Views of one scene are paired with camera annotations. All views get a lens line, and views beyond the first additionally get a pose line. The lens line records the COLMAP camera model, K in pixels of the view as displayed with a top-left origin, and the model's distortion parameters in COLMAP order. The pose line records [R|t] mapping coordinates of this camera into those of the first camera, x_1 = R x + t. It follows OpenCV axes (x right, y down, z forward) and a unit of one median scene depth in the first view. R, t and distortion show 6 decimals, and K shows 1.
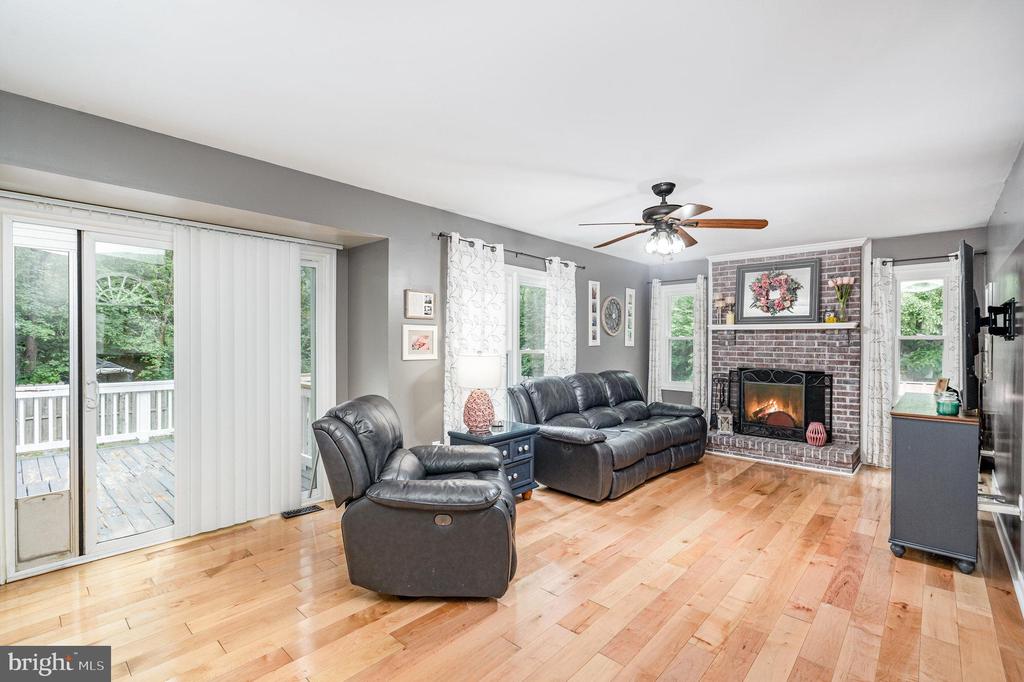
lens RADIAL K [[472.0, 0, 533.5], [0, 472.0, 348.4], [0, 0, 1]] dist [-0.001142, 0.001697]
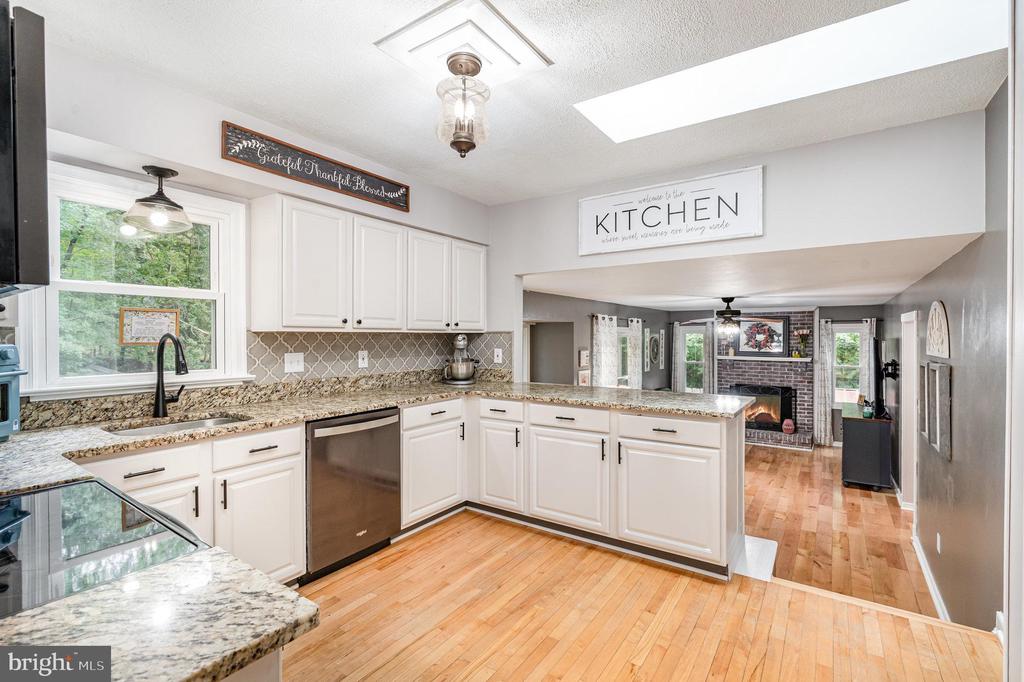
lens RADIAL K [[472.0, 0, 525.2], [0, 472.0, 341.2], [0, 0, 1]] dist [-0.001142, 0.001697]
pose [[0.992680, -0.005659, 0.120641, -0.474292], [0.005931, 0.999981, -0.001897, -0.109573], [-0.120628, 0.002599, 0.992694, -0.481929]]
